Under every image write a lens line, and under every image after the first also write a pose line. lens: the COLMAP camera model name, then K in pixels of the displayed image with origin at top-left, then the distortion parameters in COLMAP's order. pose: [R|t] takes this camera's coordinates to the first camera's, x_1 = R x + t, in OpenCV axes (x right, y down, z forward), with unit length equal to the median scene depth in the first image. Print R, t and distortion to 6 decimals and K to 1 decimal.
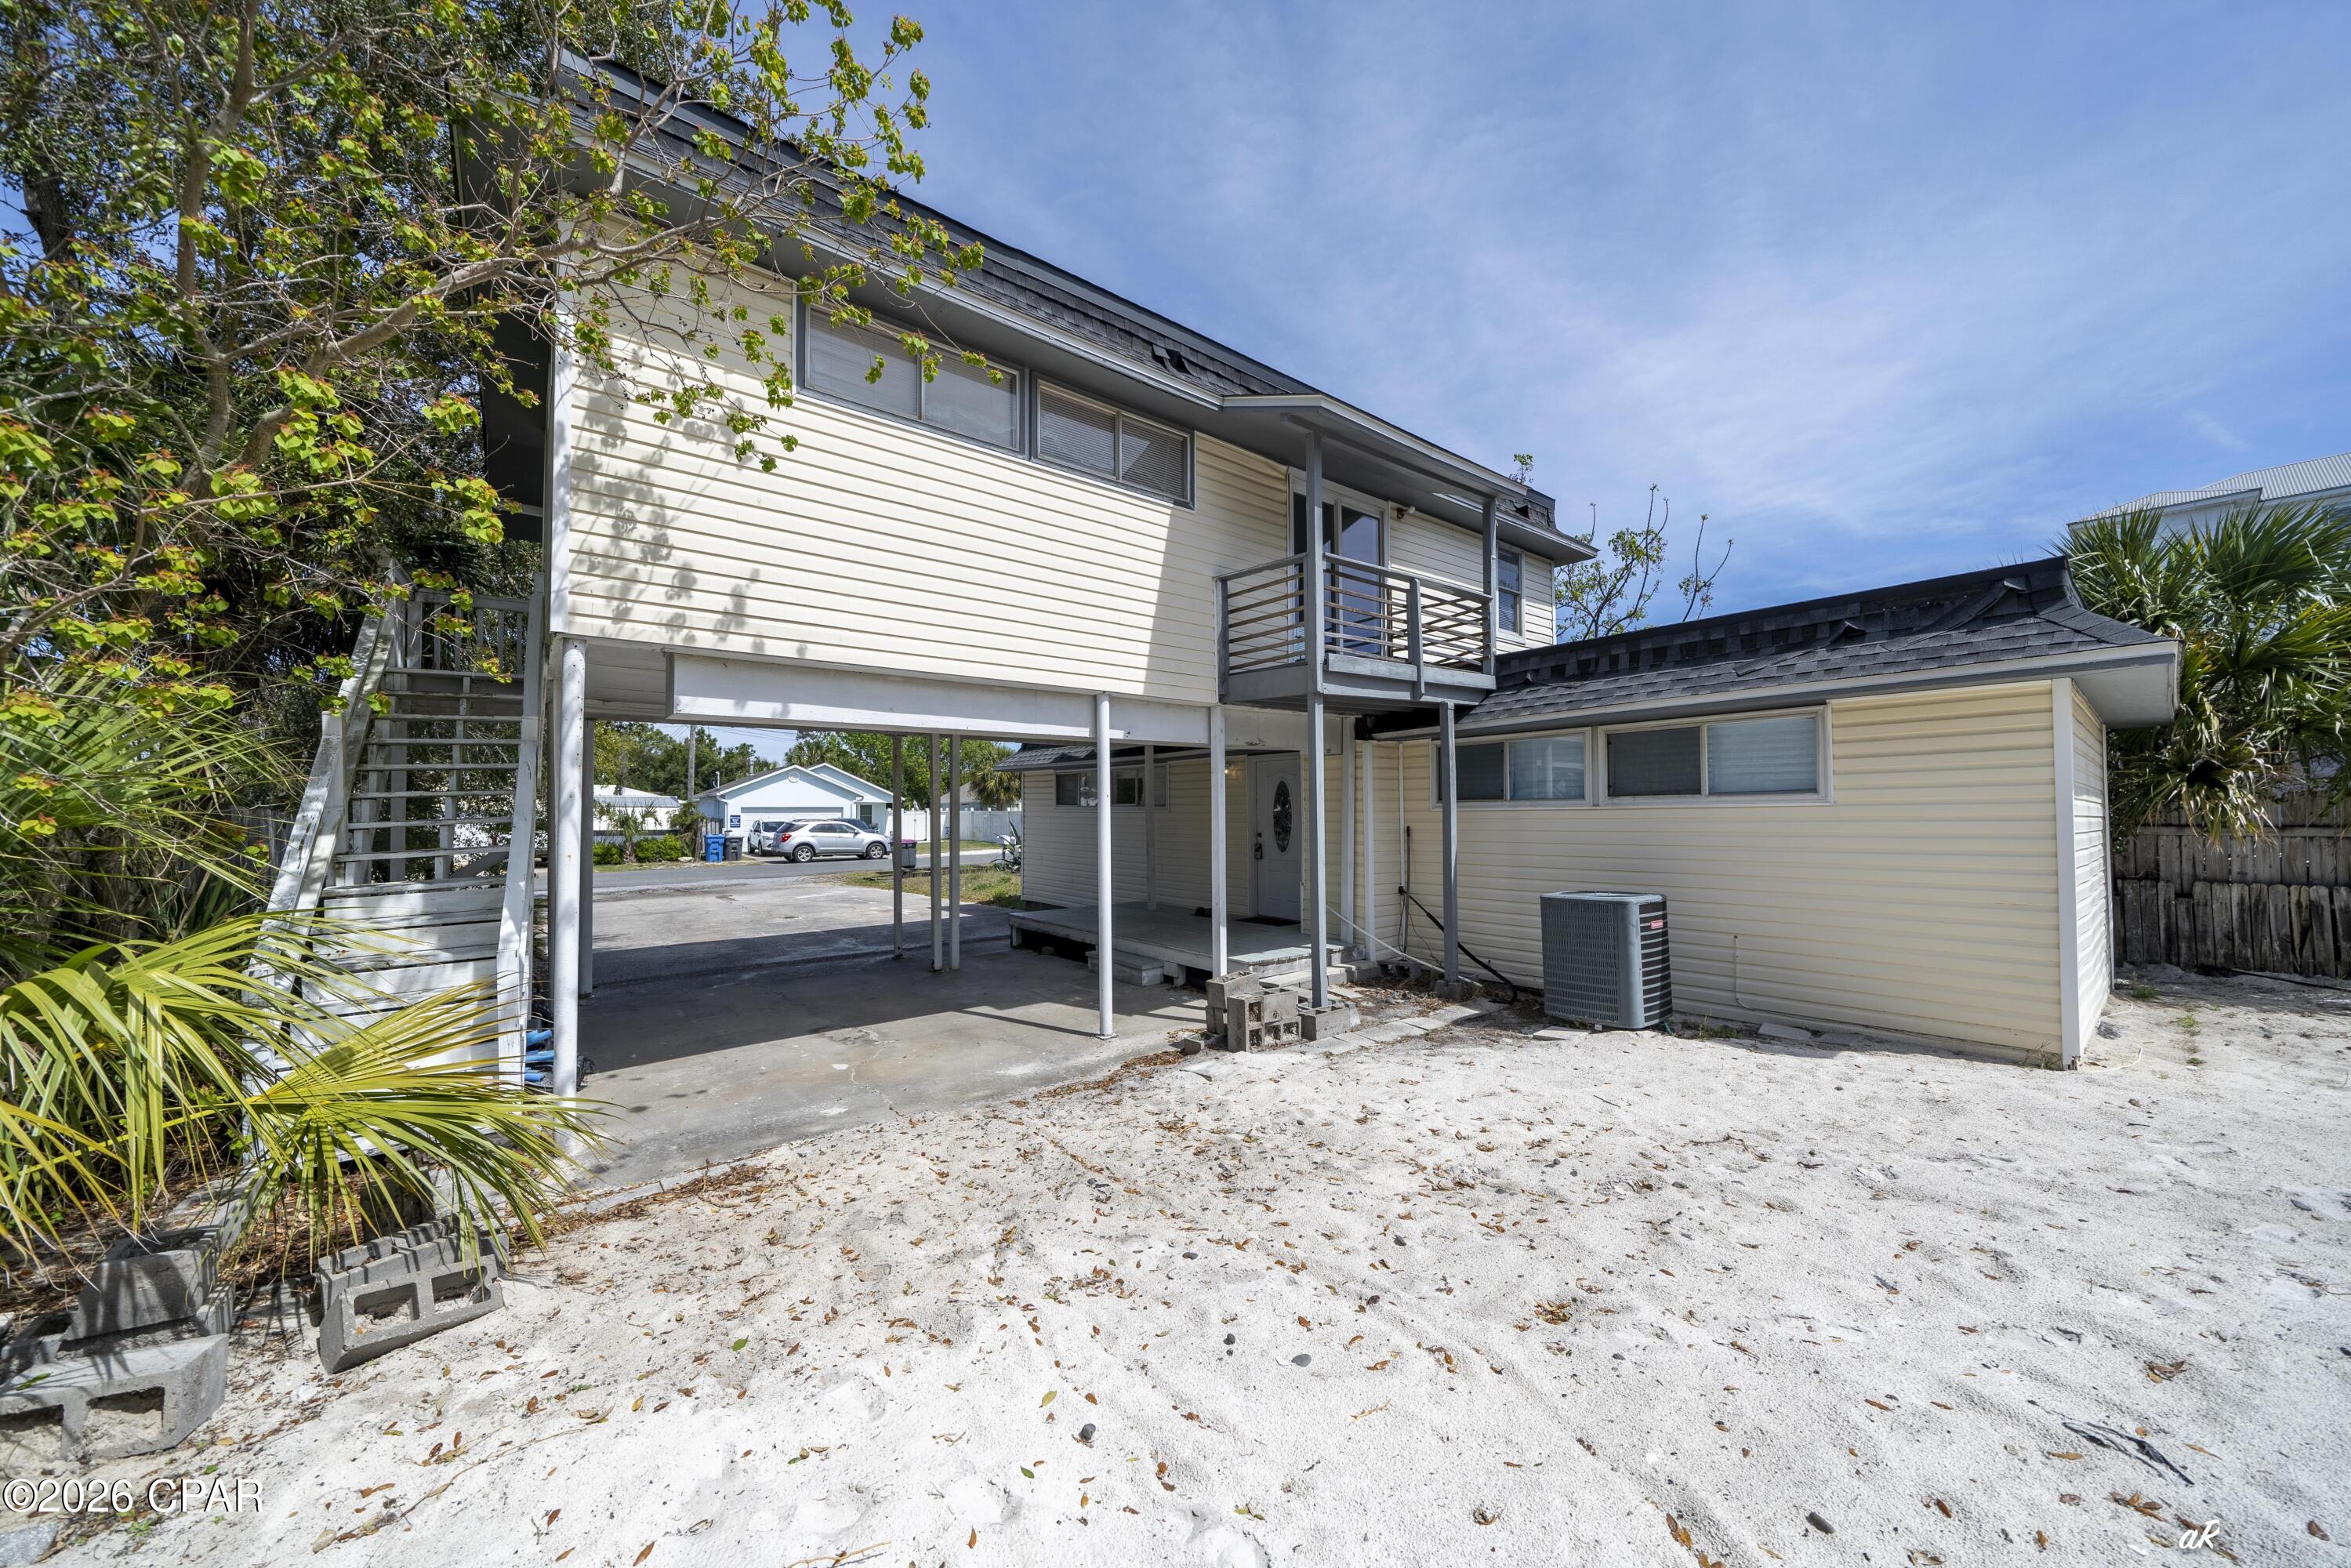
lens RADIAL K [[821.8, 0, 1161.1], [0, 821.8, 789.9], [0, 0, 1]] dist [-0.002656, -0.000090]
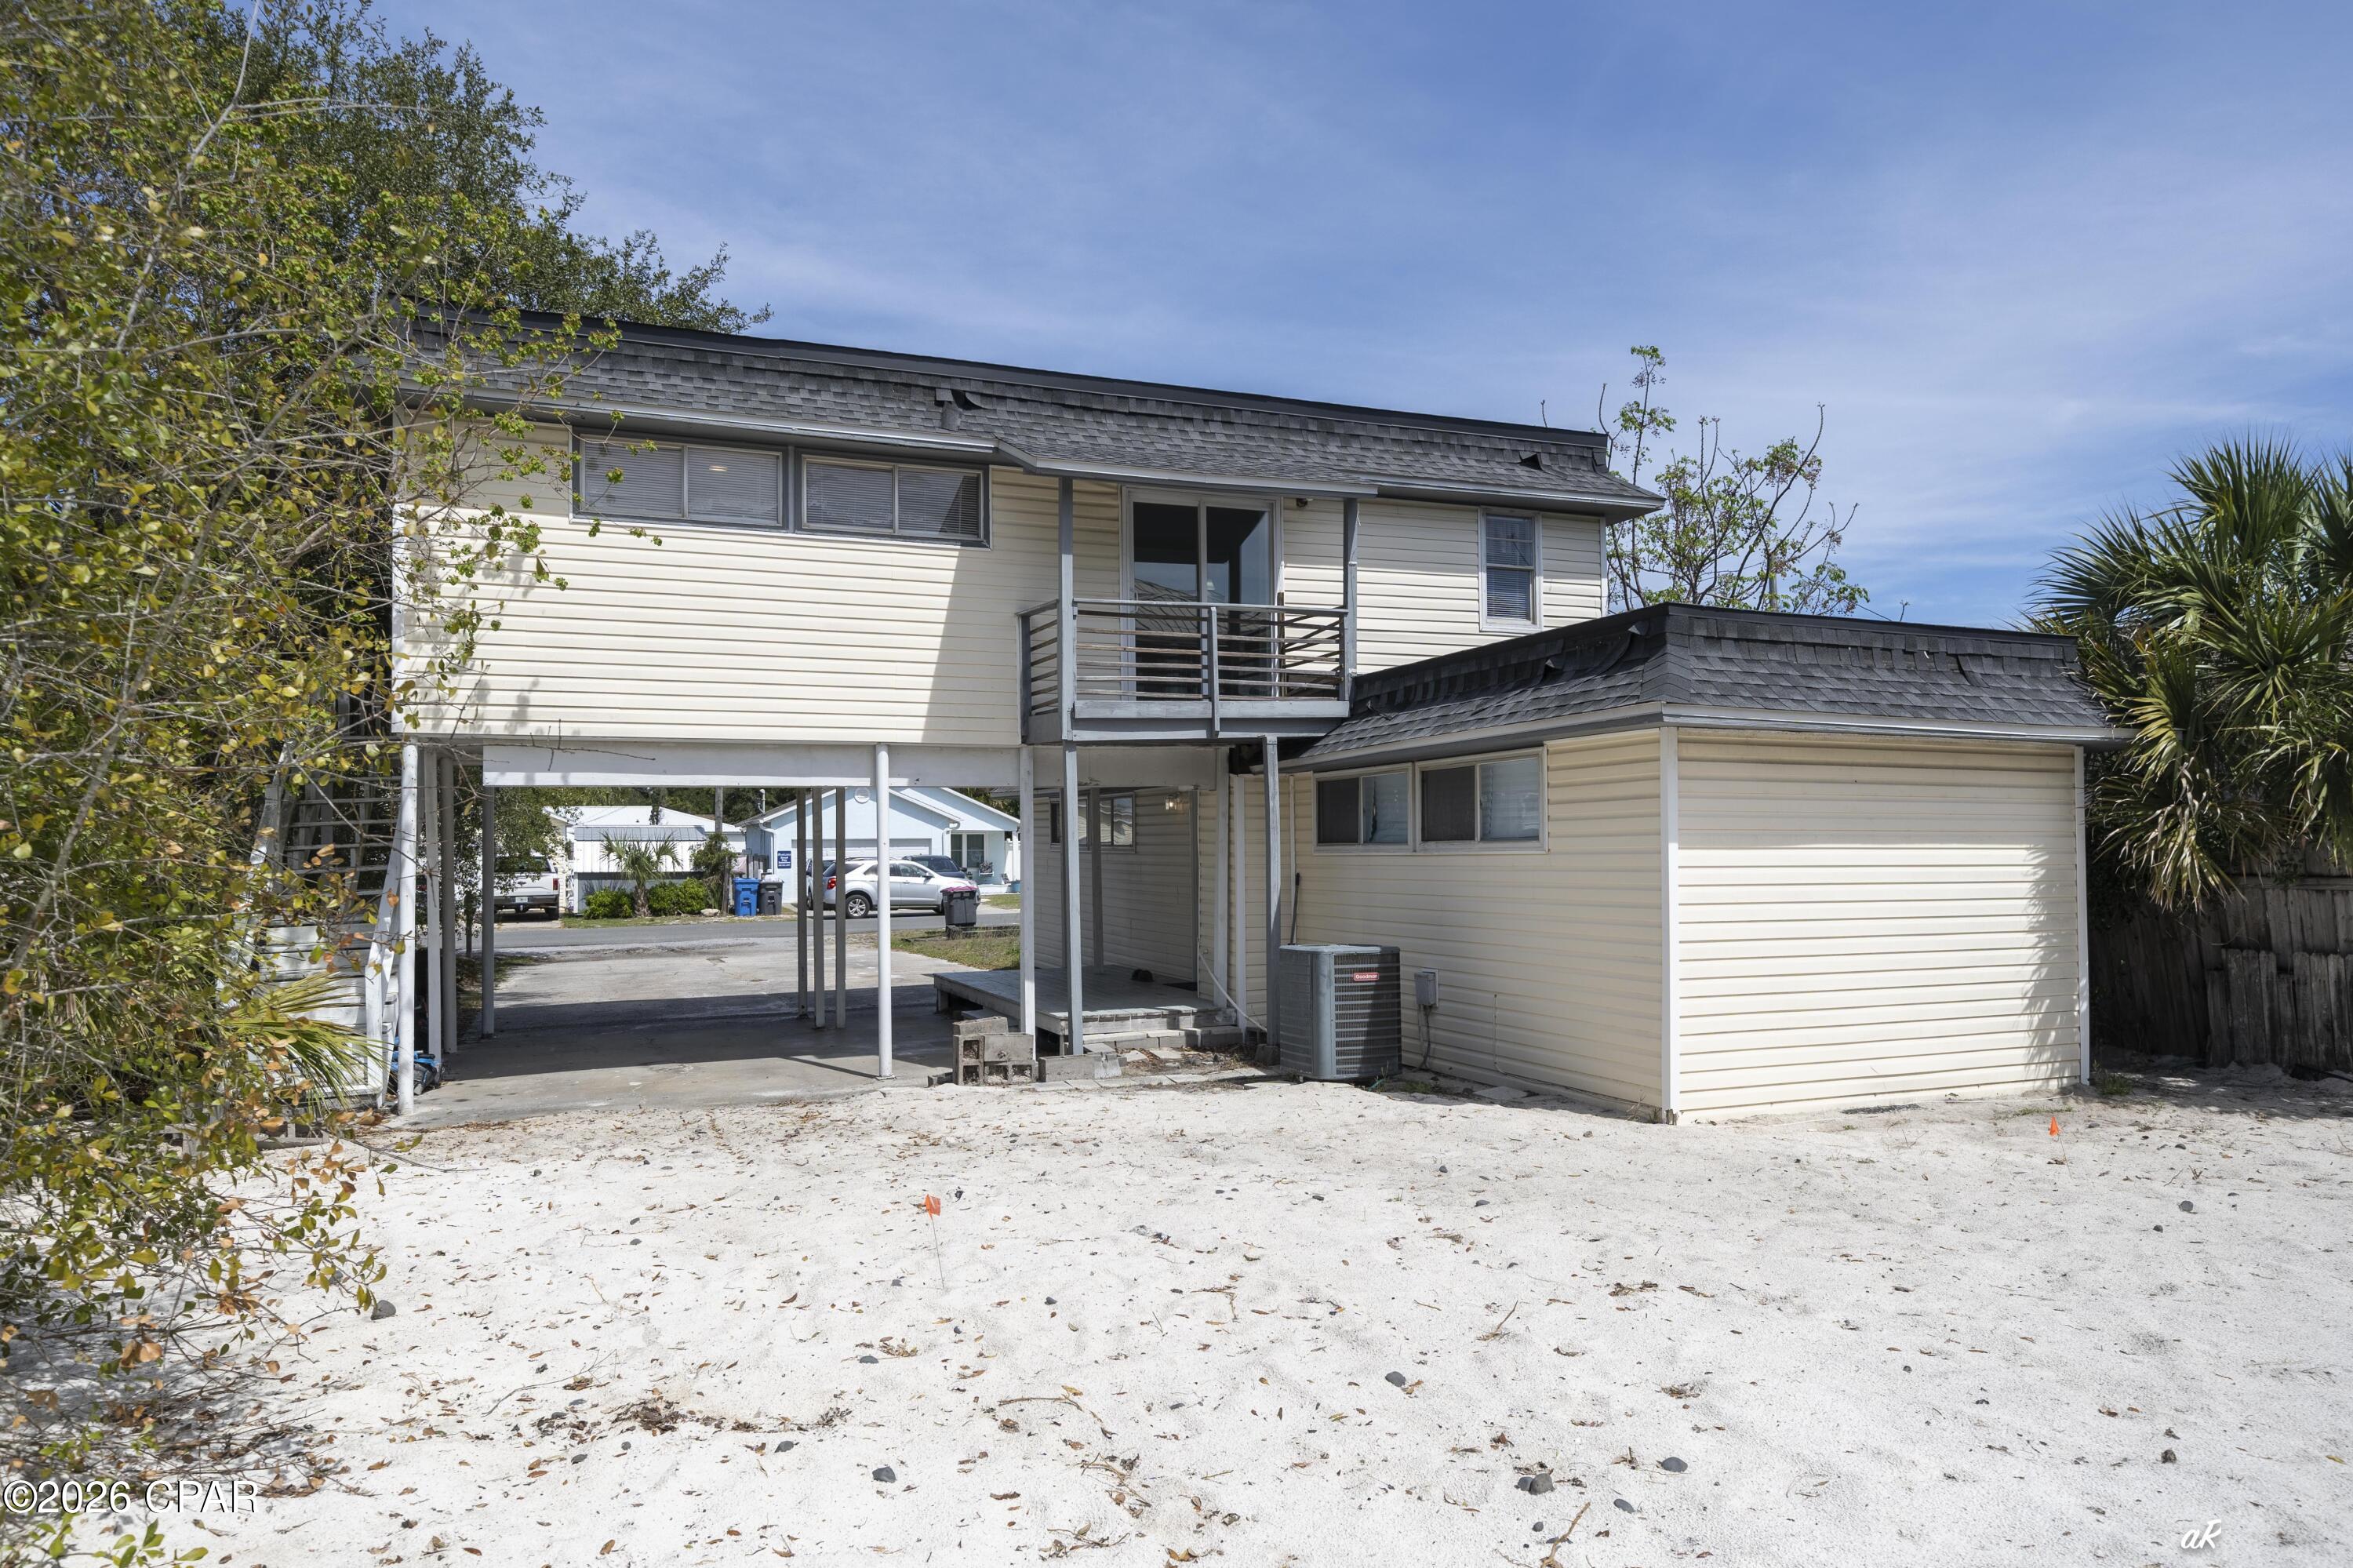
lens RADIAL K [[1498.5, 0, 1179.8], [0, 1498.5, 797.4], [0, 0, 1]] dist [0.004157, -0.002826]
pose [[0.960684, -0.011114, -0.277421, 0.744926], [0.010890, 0.999938, -0.002348, -0.038656], [0.277430, -0.000765, 0.960746, -0.639482]]
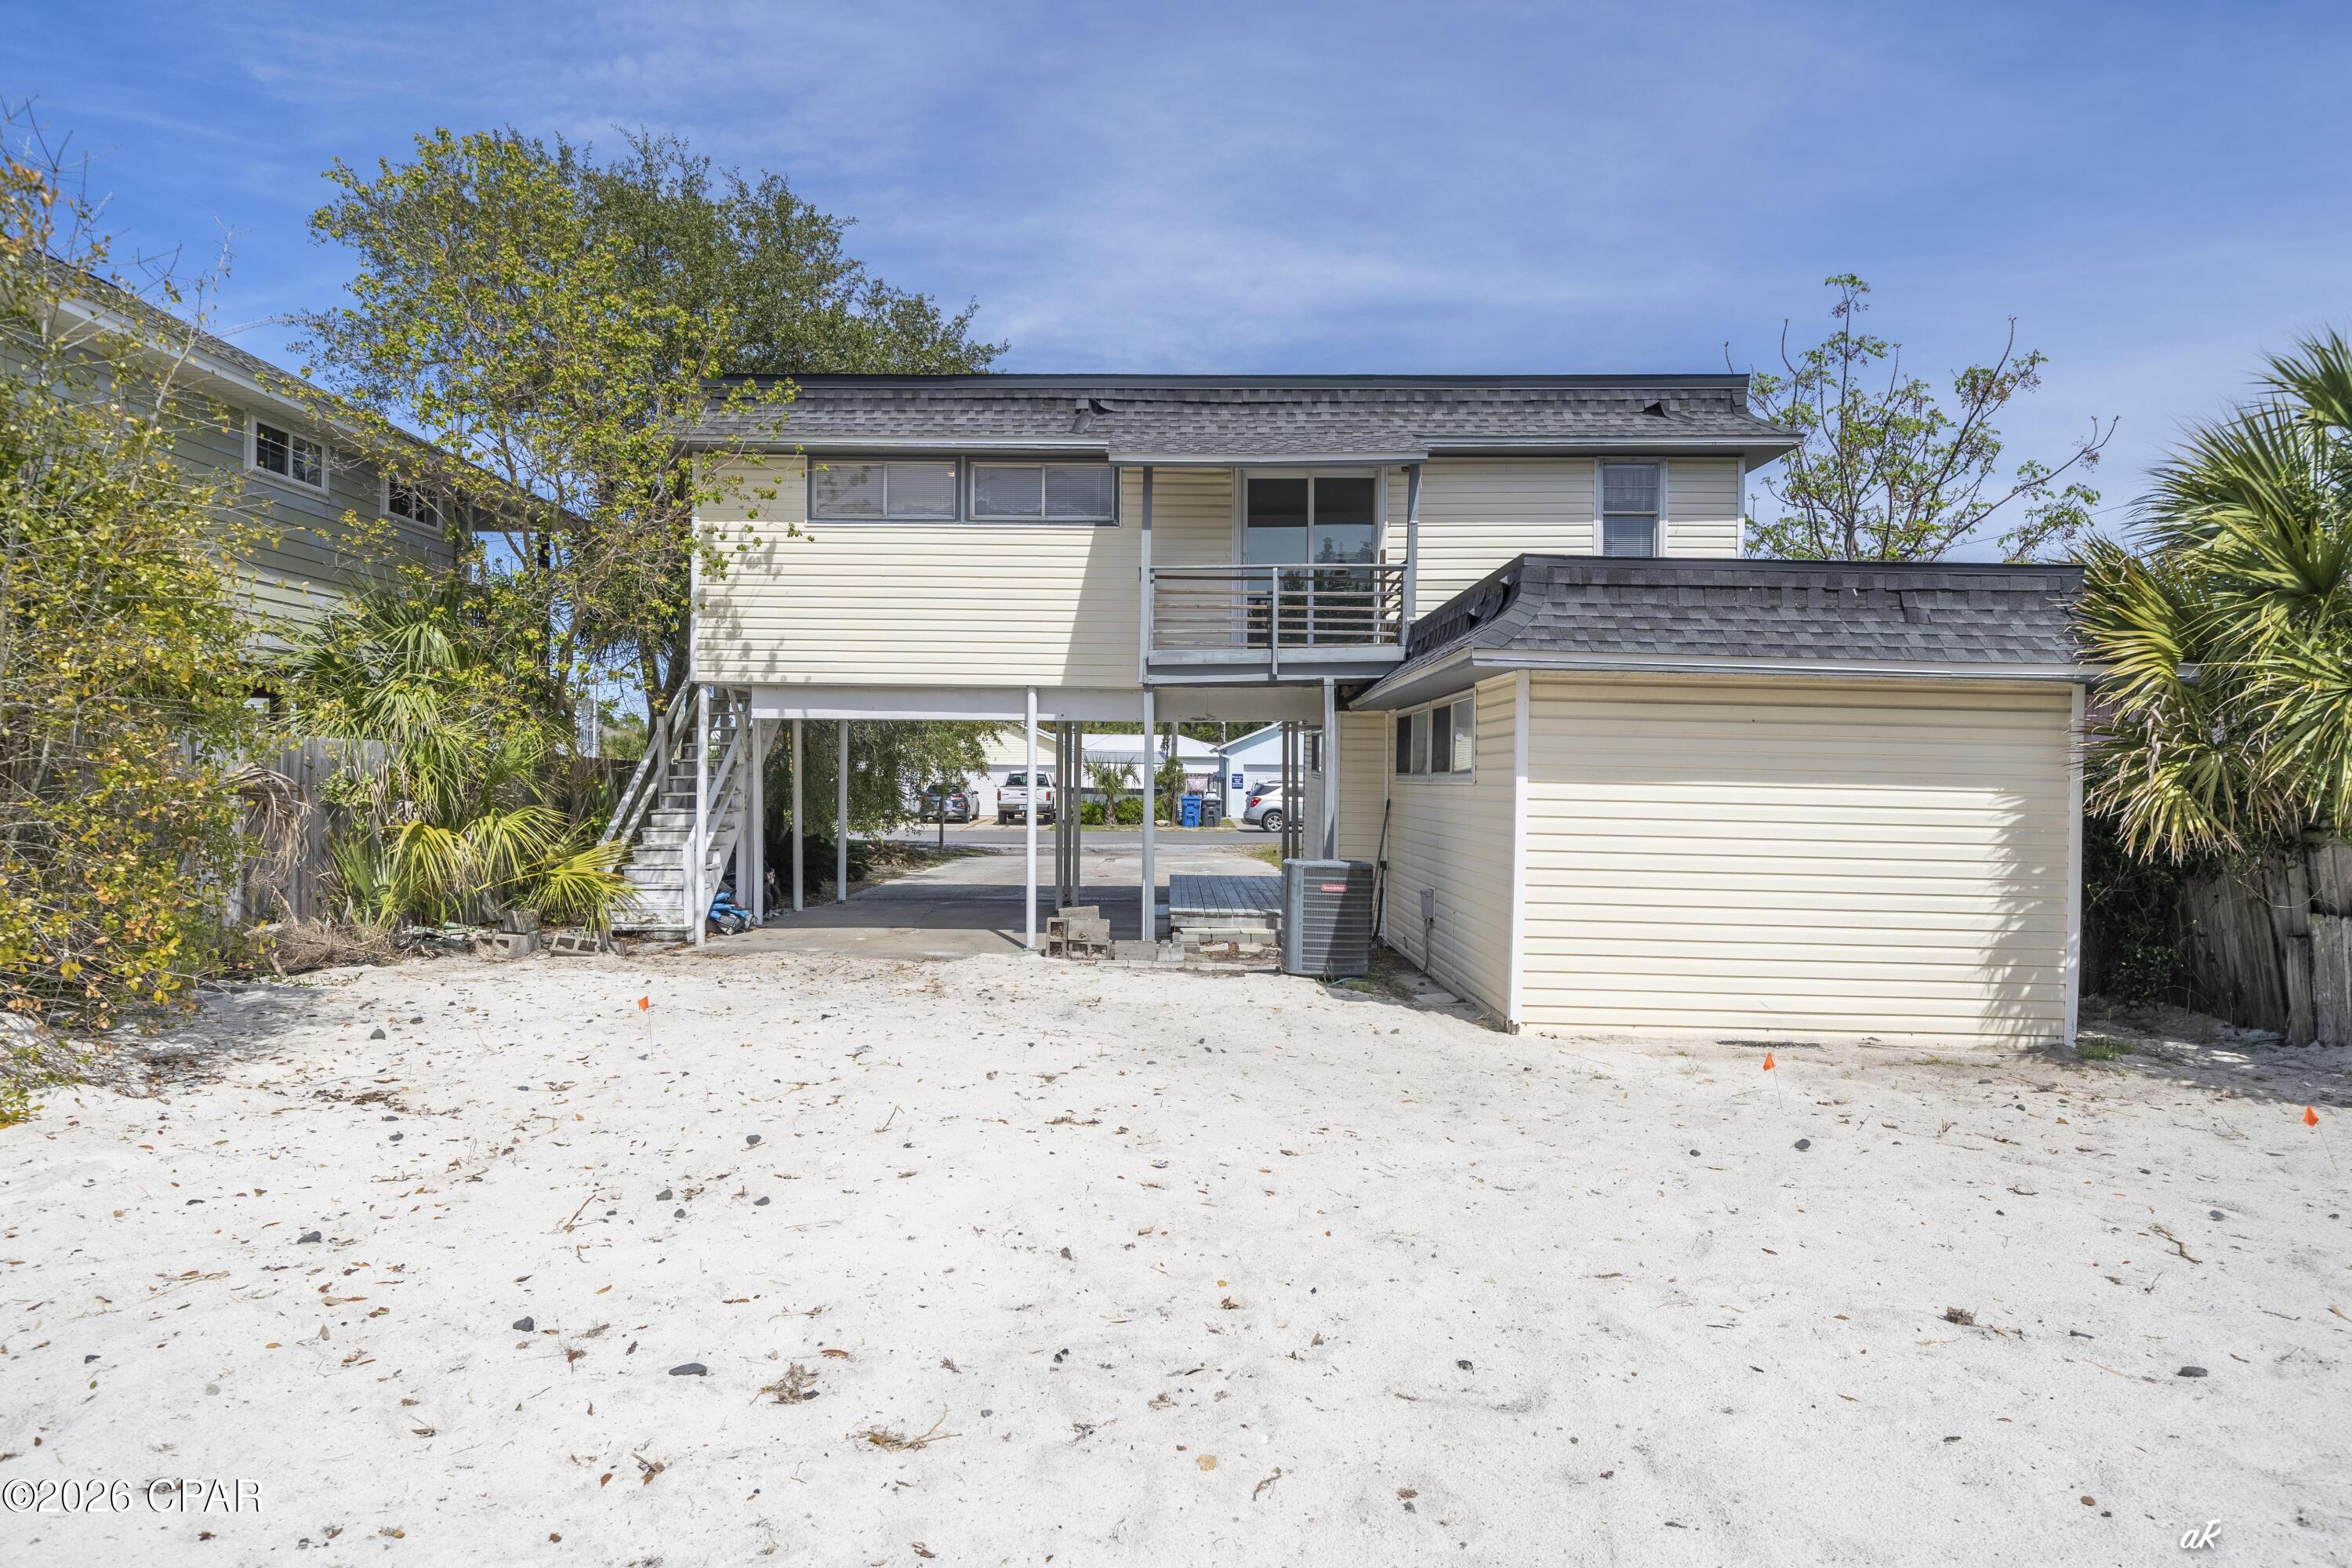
lens RADIAL K [[1355.0, 0, 1141.2], [0, 1355.0, 761.6], [0, 0, 1]] dist [0.001590, 0.002052]
pose [[0.759389, 0.011800, -0.650530, 1.344867], [0.000899, 0.999816, 0.019185, -0.036359], [0.650636, -0.015154, 0.759238, -0.473724]]
